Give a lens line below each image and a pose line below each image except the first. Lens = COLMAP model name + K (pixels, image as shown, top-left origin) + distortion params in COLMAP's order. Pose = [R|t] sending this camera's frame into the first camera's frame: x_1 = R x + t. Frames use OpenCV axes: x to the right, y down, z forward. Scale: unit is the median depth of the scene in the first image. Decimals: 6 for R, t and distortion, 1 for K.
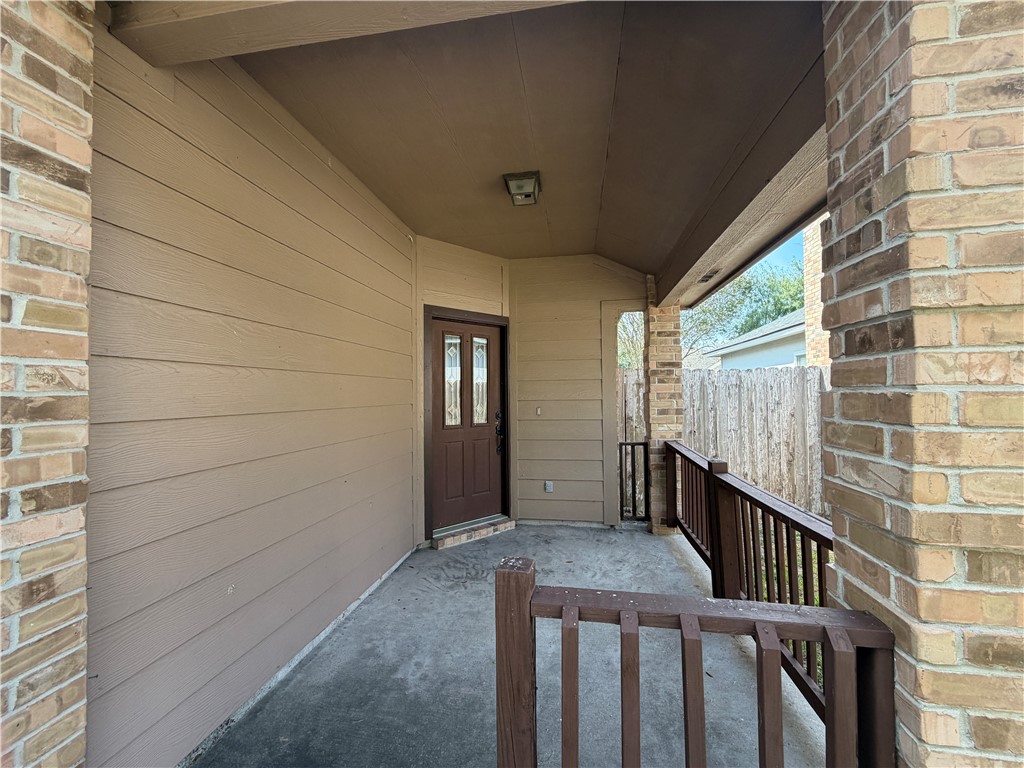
lens RADIAL K [[408.5, 0, 509.3], [0, 408.5, 386.5], [0, 0, 1]] dist [-0.000499, -0.000367]
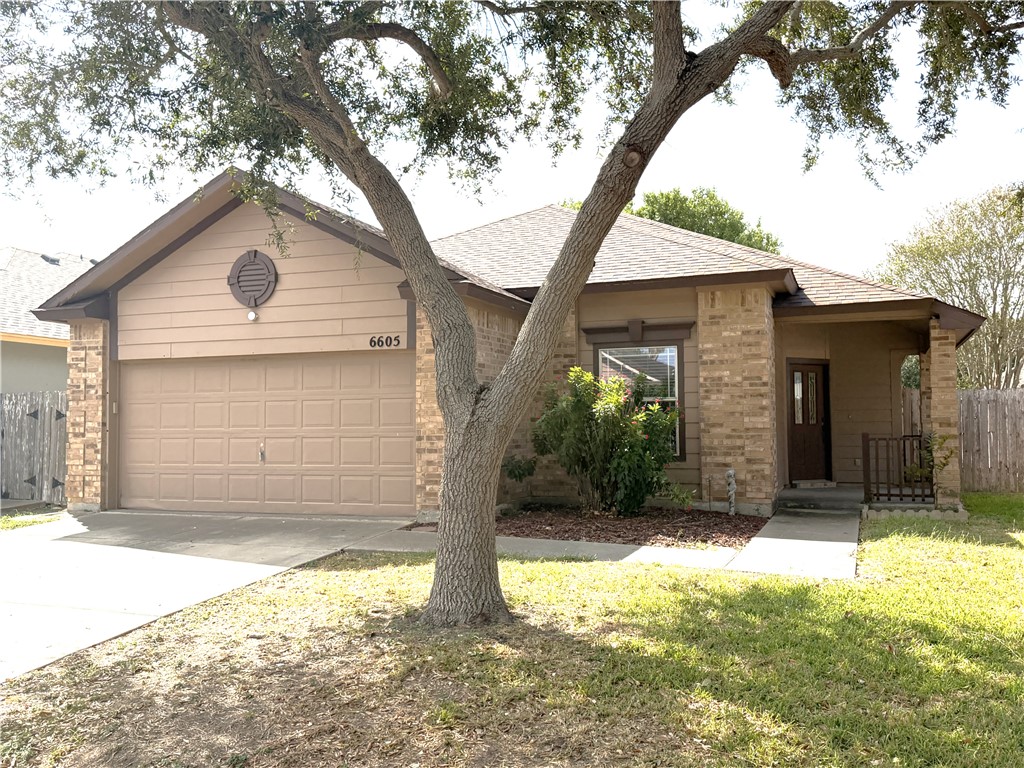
lens RADIAL K [[922.9, 0, 512.0], [0, 922.9, 384.0], [0, 0, 1]] dist [0.051337, -0.000109]
pose [[0.980297, -0.007144, -0.197402, -0.544629], [0.001228, 0.999547, -0.030072, 0.041805], [0.197528, 0.029237, 0.979861, -3.060149]]
